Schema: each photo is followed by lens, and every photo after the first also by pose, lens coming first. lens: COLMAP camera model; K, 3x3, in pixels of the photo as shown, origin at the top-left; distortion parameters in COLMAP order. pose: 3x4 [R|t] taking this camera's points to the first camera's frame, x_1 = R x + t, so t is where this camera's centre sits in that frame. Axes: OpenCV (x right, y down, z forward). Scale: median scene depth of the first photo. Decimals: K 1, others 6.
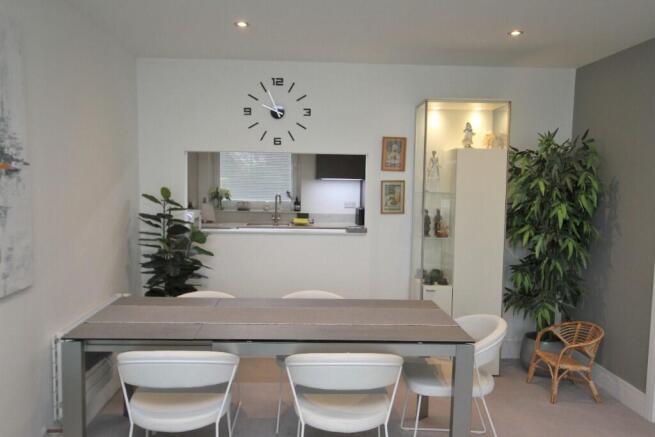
lens RADIAL K [[545.1, 0, 317.4], [0, 545.1, 212.4], [0, 0, 1]] dist [-0.002230, 0.001093]
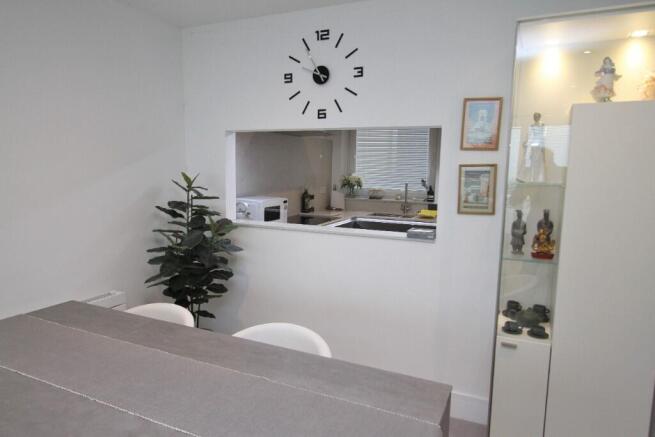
lens RADIAL K [[432.8, 0, 325.2], [0, 432.8, 218.1], [0, 0, 1]] dist [0.002445, 0.005090]
pose [[0.887661, 0.052866, -0.457452, 0.222227], [-0.029790, 0.997900, 0.057516, -0.018152], [0.459532, -0.037427, 0.887372, 0.451180]]
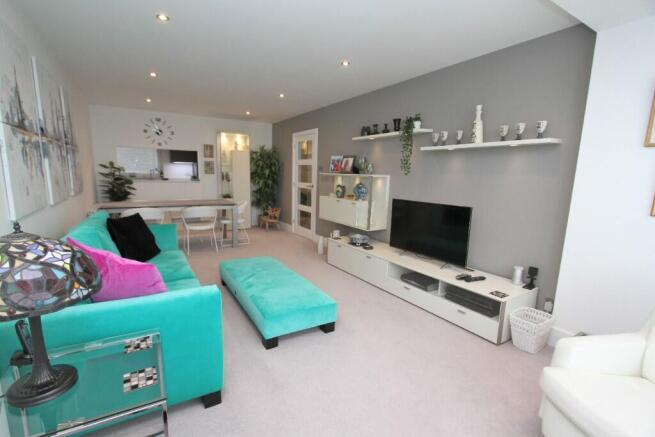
lens RADIAL K [[301.6, 0, 320.4], [0, 301.6, 220.6], [0, 0, 1]] dist [-0.014137, 0.001110]
pose [[0.873468, -0.071241, 0.481642, -0.118313], [0.020150, 0.993679, 0.110436, 0.081004], [-0.486465, -0.086757, 0.869382, -0.589566]]
